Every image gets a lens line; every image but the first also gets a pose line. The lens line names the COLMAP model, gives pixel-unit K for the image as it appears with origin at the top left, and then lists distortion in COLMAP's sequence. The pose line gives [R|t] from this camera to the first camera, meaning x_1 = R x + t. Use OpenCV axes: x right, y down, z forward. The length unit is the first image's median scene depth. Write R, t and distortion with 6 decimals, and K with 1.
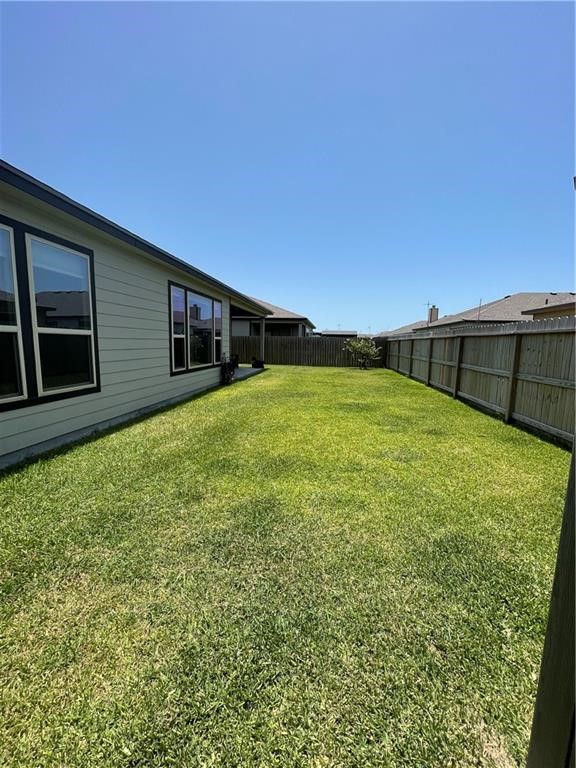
lens RADIAL K [[311.6, 0, 288.8], [0, 311.6, 382.9], [0, 0, 1]] dist [-0.001123, 0.000144]
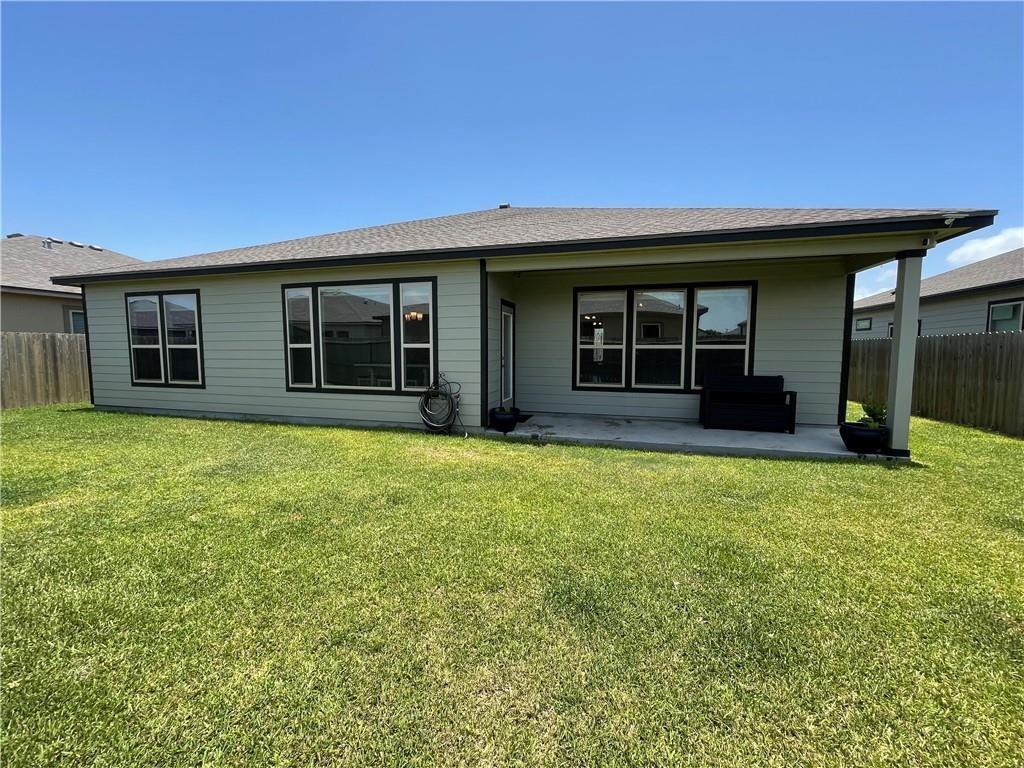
lens RADIAL K [[415.5, 0, 512.0], [0, 415.5, 383.9], [0, 0, 1]] dist [-0.001123, 0.000144]
pose [[-0.145502, 0.048599, -0.988164, 0.709897], [-0.134204, 0.988592, 0.068381, -0.212804], [0.980213, 0.142565, -0.137320, 1.823959]]
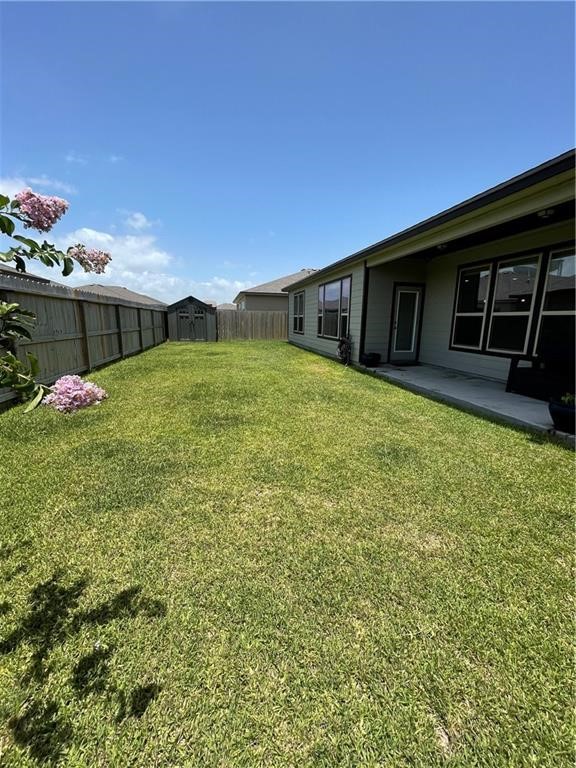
lens RADIAL K [[311.6, 0, 288.3], [0, 311.6, 382.2], [0, 0, 1]] dist [-0.001123, 0.000144]
pose [[-0.942810, 0.024635, -0.332418, 0.418718], [-0.083873, 0.947646, 0.308111, -0.330472], [0.322605, 0.318371, -0.891384, 2.745351]]
